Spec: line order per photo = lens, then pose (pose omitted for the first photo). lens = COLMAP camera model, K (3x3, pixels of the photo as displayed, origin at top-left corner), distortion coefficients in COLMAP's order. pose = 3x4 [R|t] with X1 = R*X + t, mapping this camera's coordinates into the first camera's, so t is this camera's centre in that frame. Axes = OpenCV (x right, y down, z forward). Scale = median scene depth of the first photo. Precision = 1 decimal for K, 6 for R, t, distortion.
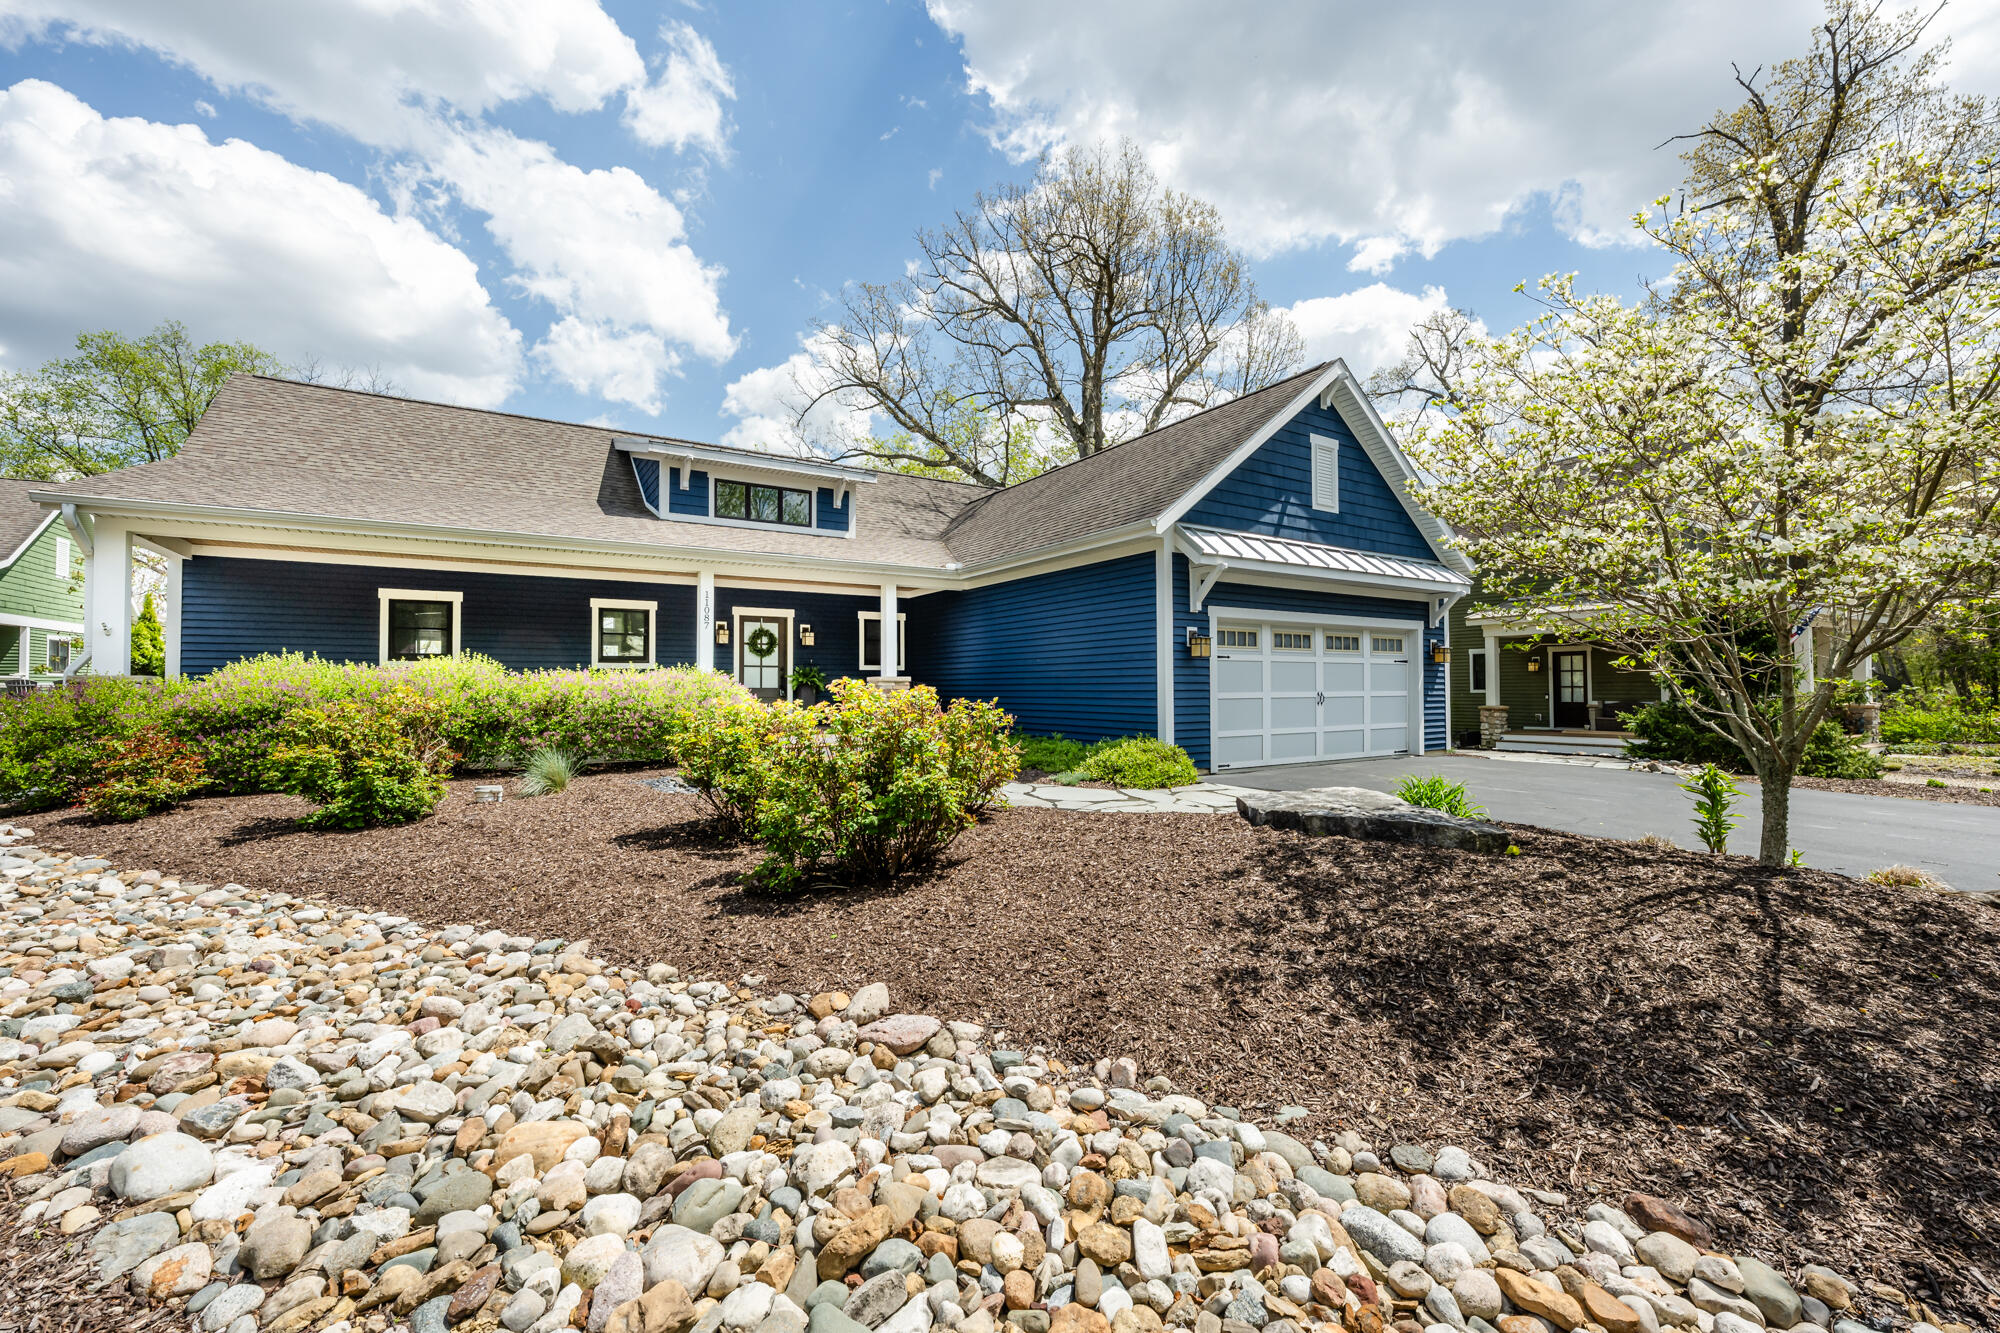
lens RADIAL K [[805.3, 0, 1012.9], [0, 805.3, 660.4], [0, 0, 1]] dist [0.000611, -0.000012]
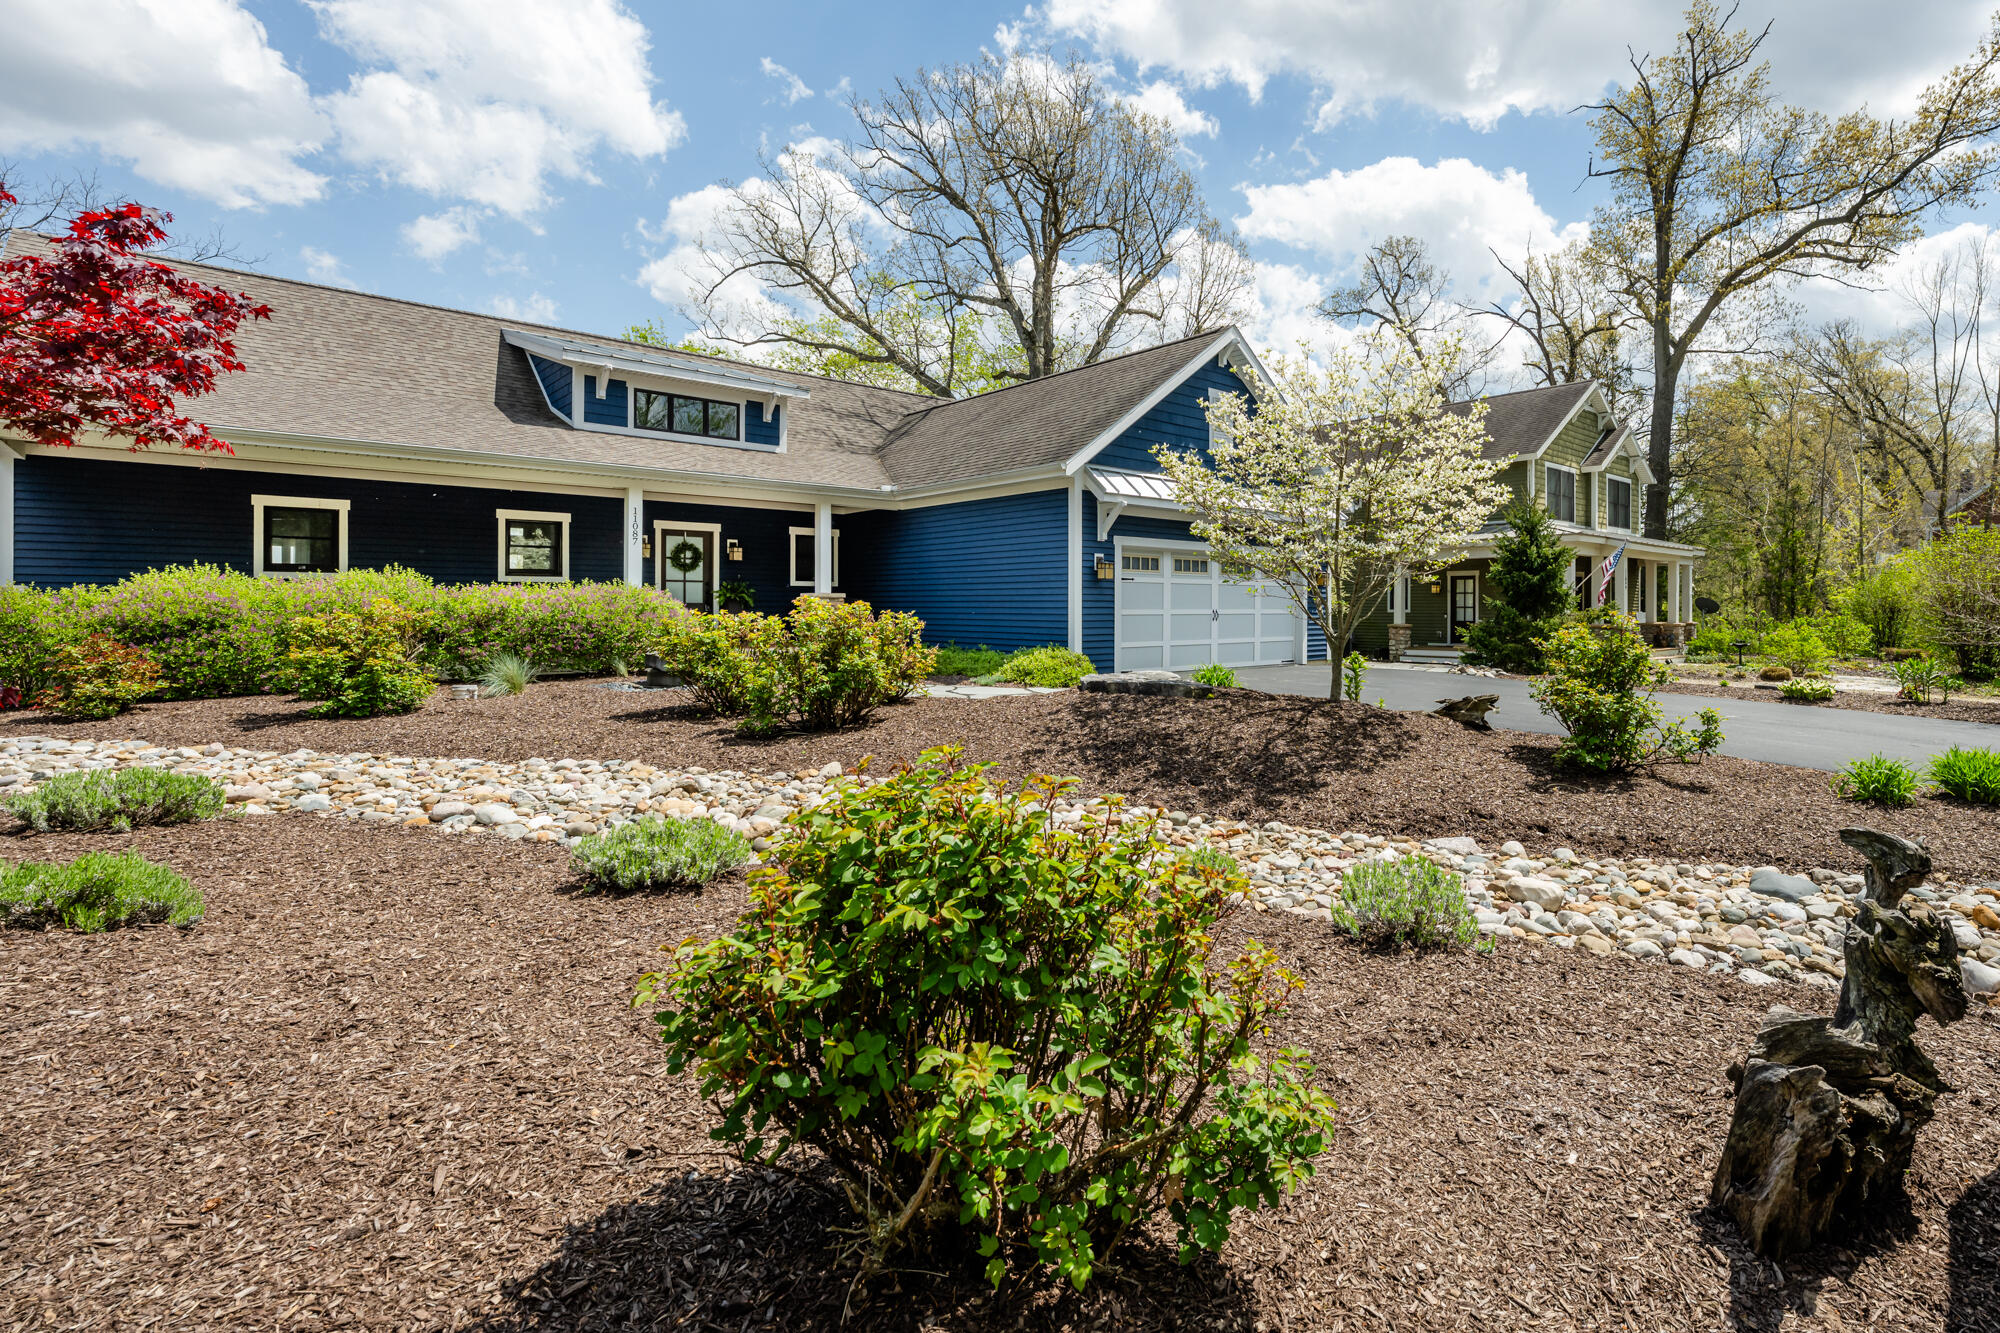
lens RADIAL K [[929.8, 0, 1176.4], [0, 929.8, 599.5], [0, 0, 1]] dist [0.001892, -0.000050]
pose [[0.975487, 0.007930, 0.219915, 0.027570], [-0.013821, 0.999585, 0.025263, -0.008075], [-0.219624, -0.027683, 0.975192, -0.279373]]
